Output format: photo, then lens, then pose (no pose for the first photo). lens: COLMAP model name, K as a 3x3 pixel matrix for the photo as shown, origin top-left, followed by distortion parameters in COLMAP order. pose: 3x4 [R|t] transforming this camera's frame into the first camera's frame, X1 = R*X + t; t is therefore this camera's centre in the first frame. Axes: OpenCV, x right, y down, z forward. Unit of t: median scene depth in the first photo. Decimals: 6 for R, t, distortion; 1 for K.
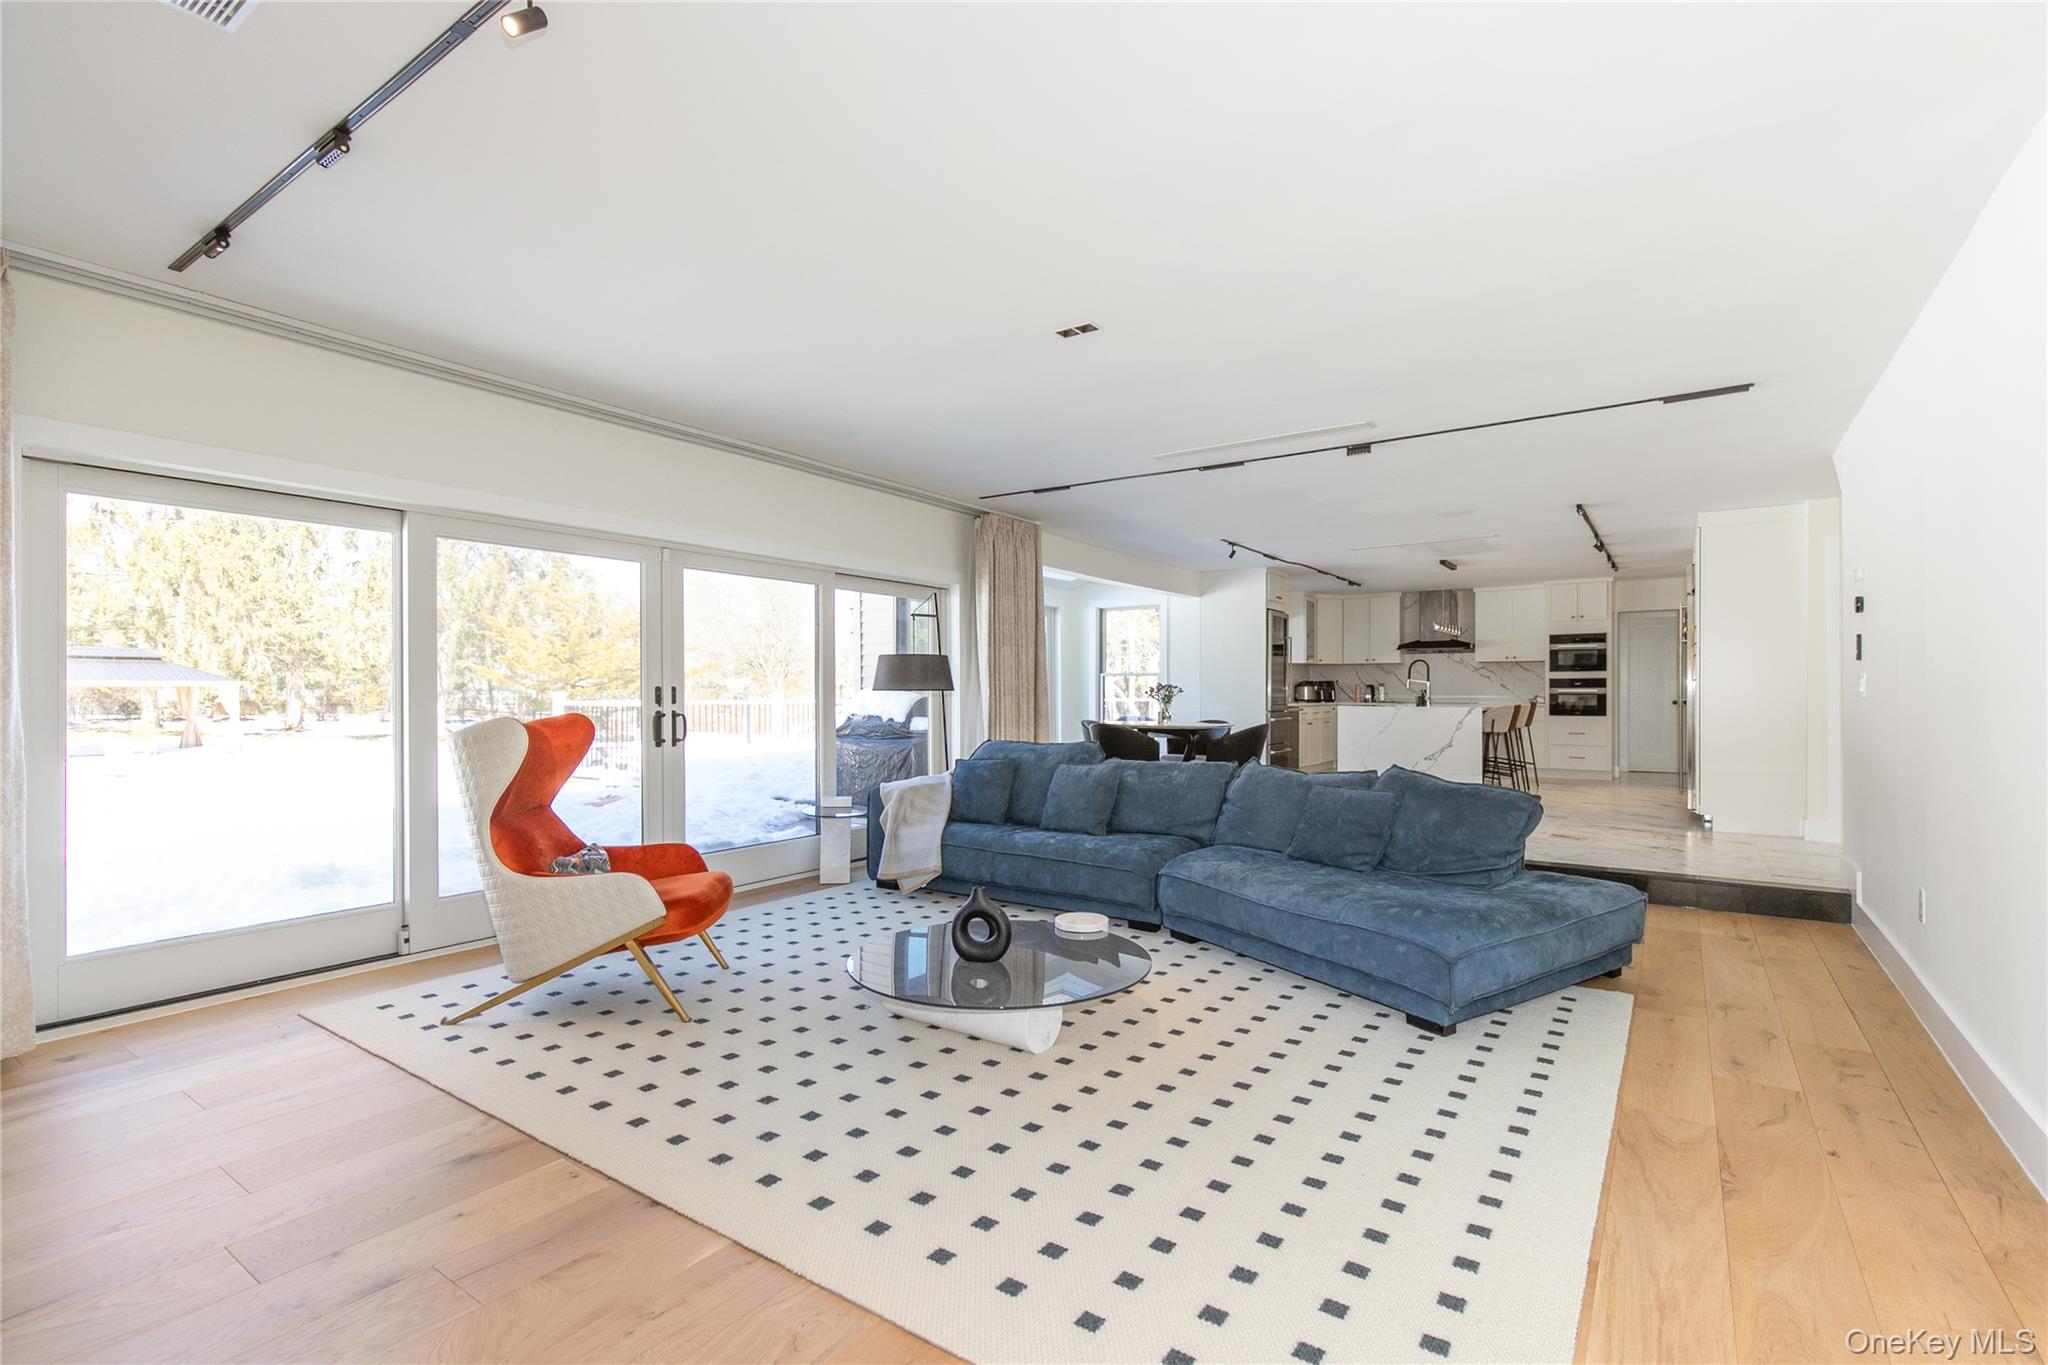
lens RADIAL K [[937.0, 0, 1033.8], [0, 937.0, 697.8], [0, 0, 1]] dist [0.004046, -0.000005]
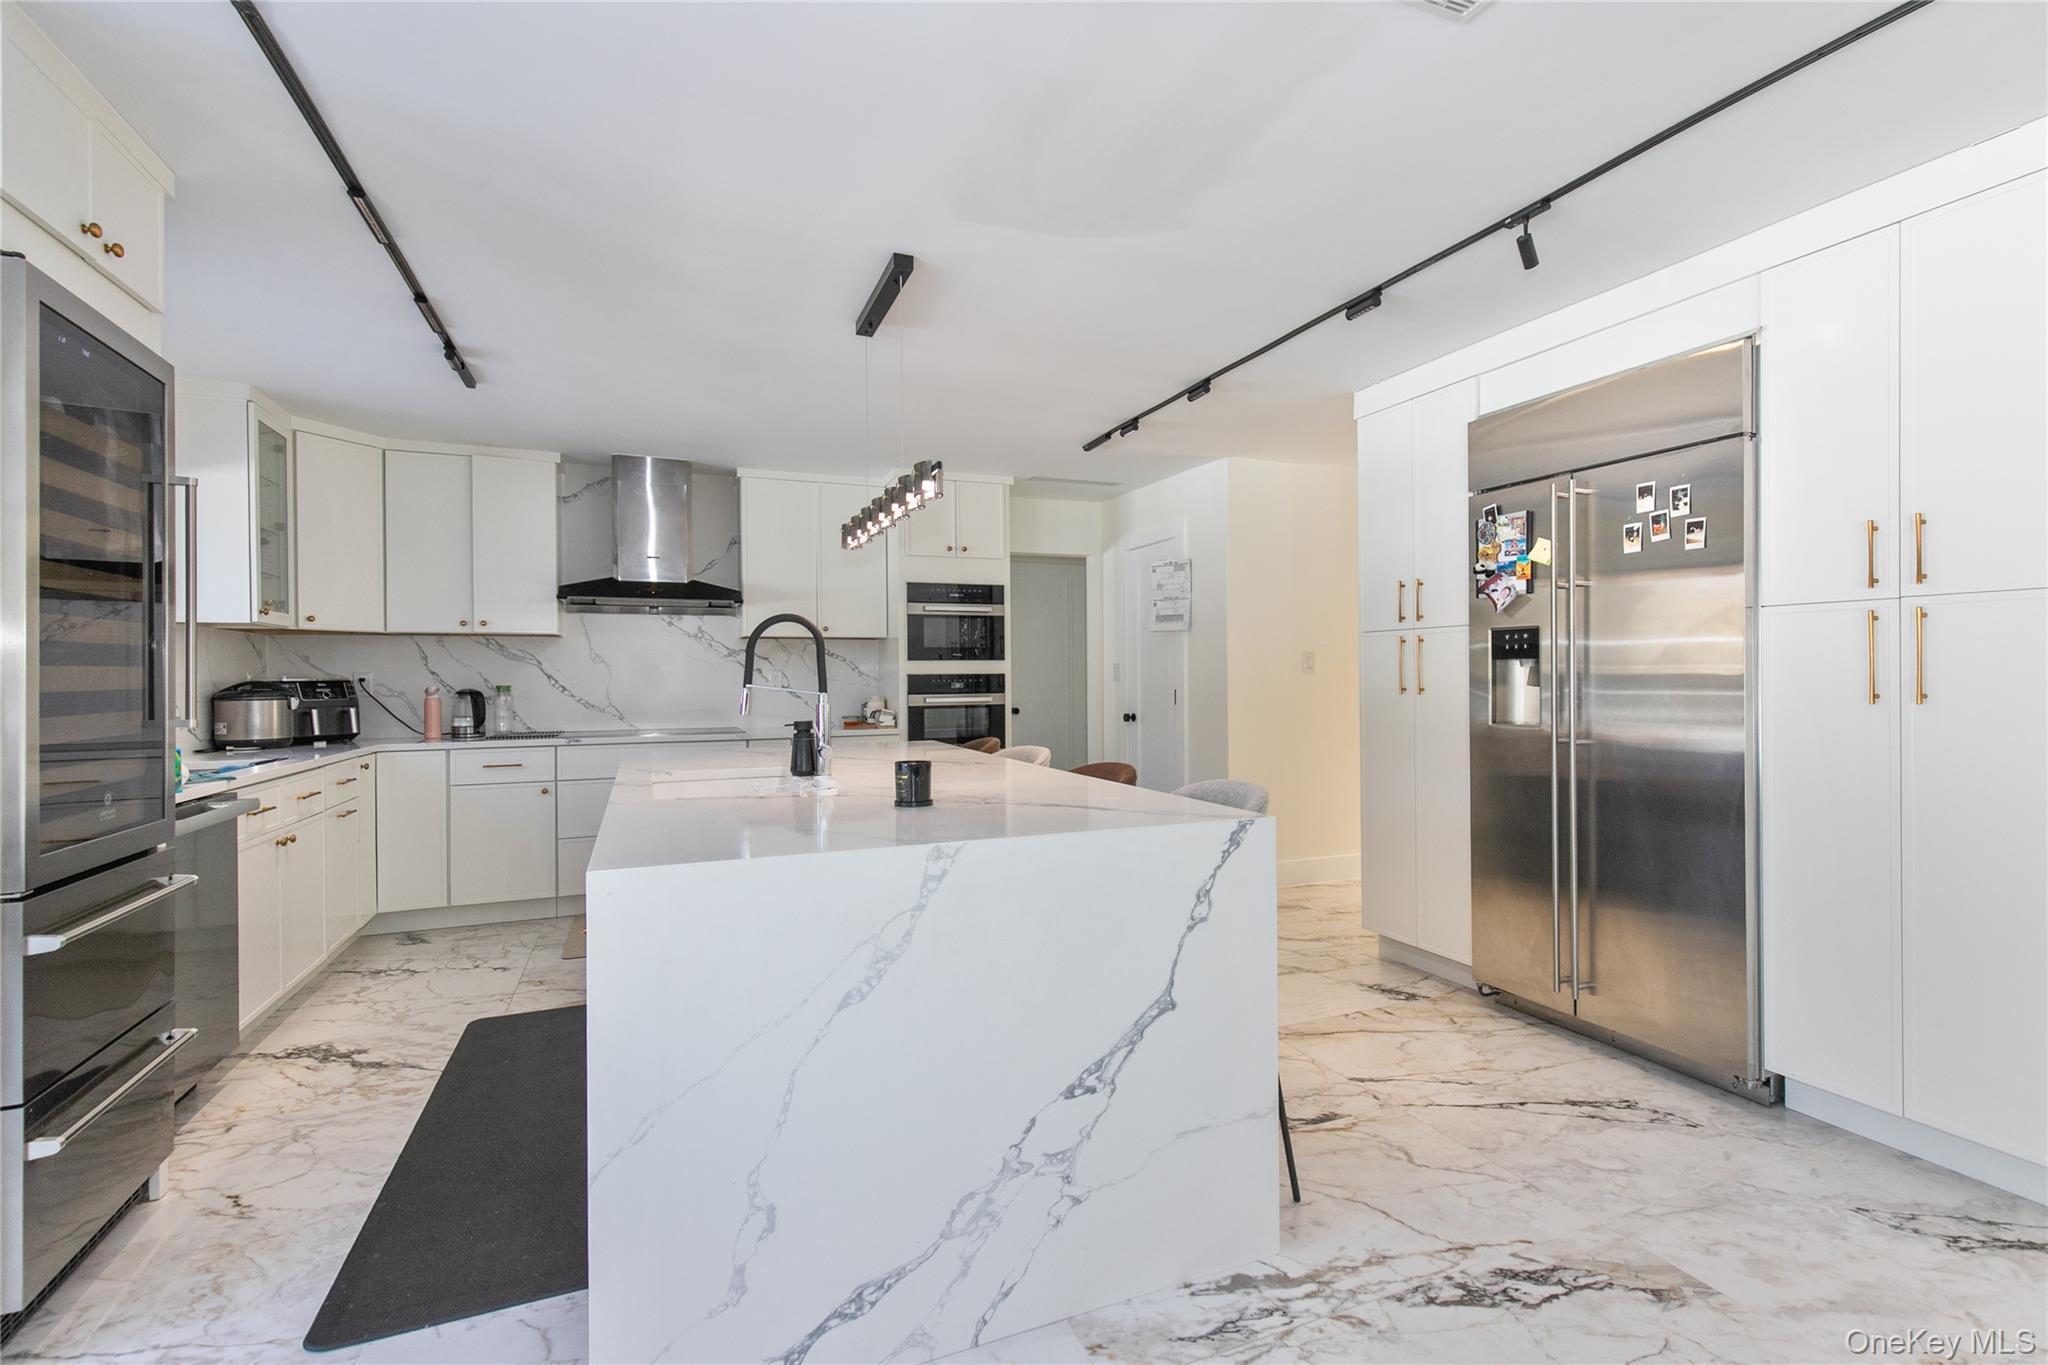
lens RADIAL K [[927.1, 0, 1031.9], [0, 927.1, 679.4], [0, 0, 1]] dist [0.006405, -0.000199]
pose [[0.538260, -0.007818, 0.842742, 0.192700], [0.011944, 0.999927, 0.001647, -0.018650], [-0.842694, 0.009180, 0.538315, 0.706500]]
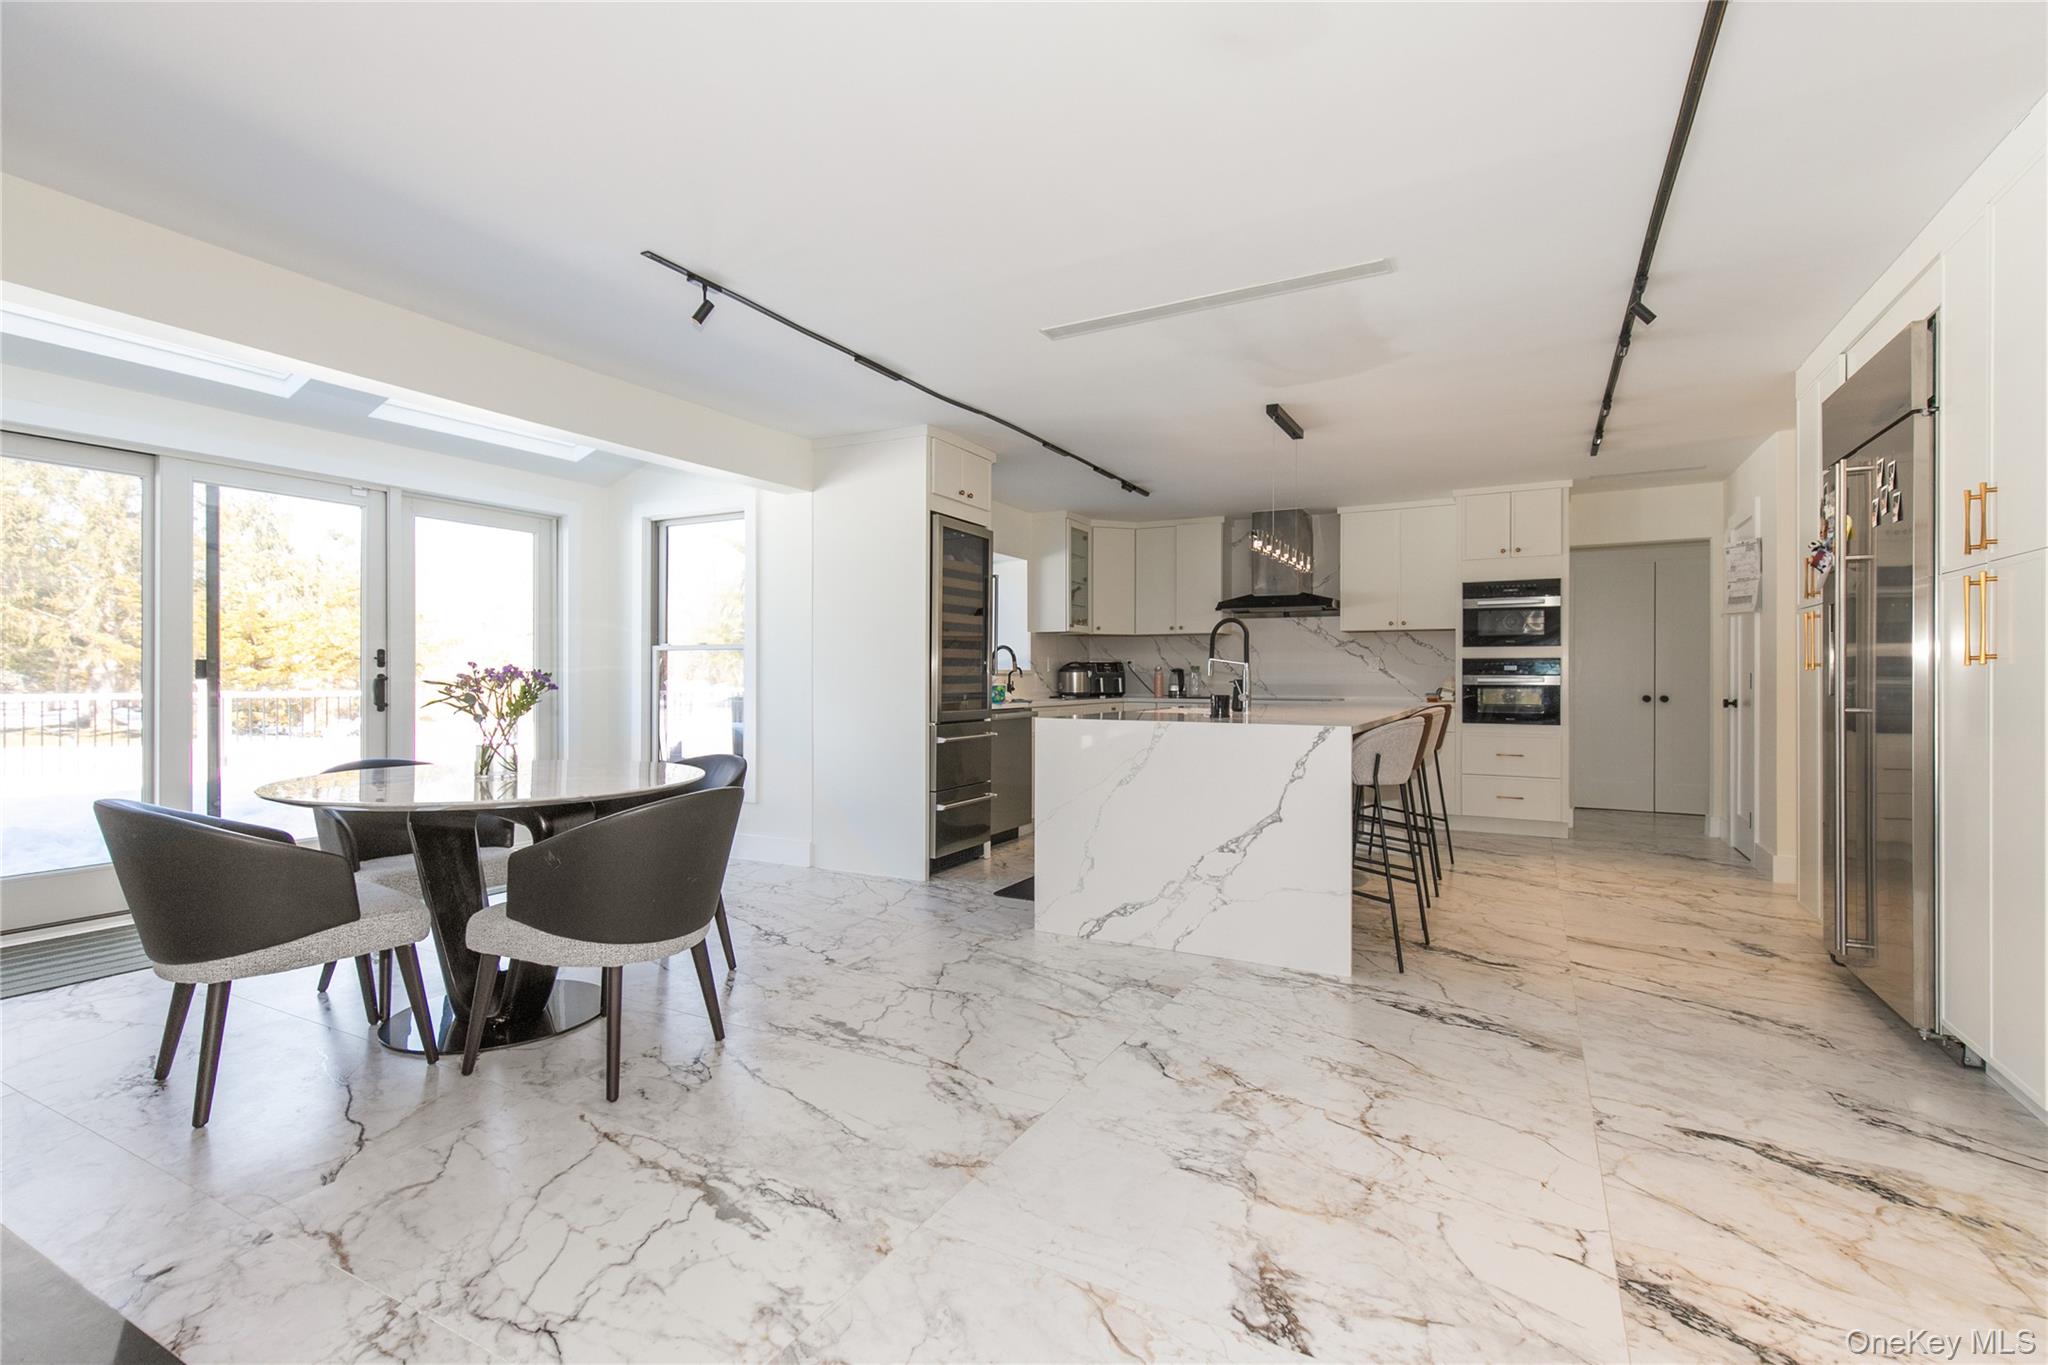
lens RADIAL K [[927.1, 0, 1031.9], [0, 927.1, 679.4], [0, 0, 1]] dist [0.006405, -0.000199]
pose [[0.993453, 0.002094, 0.114220, 0.225620], [-0.001975, 0.999997, -0.001156, -0.006889], [-0.114222, 0.000922, 0.993455, 0.471965]]
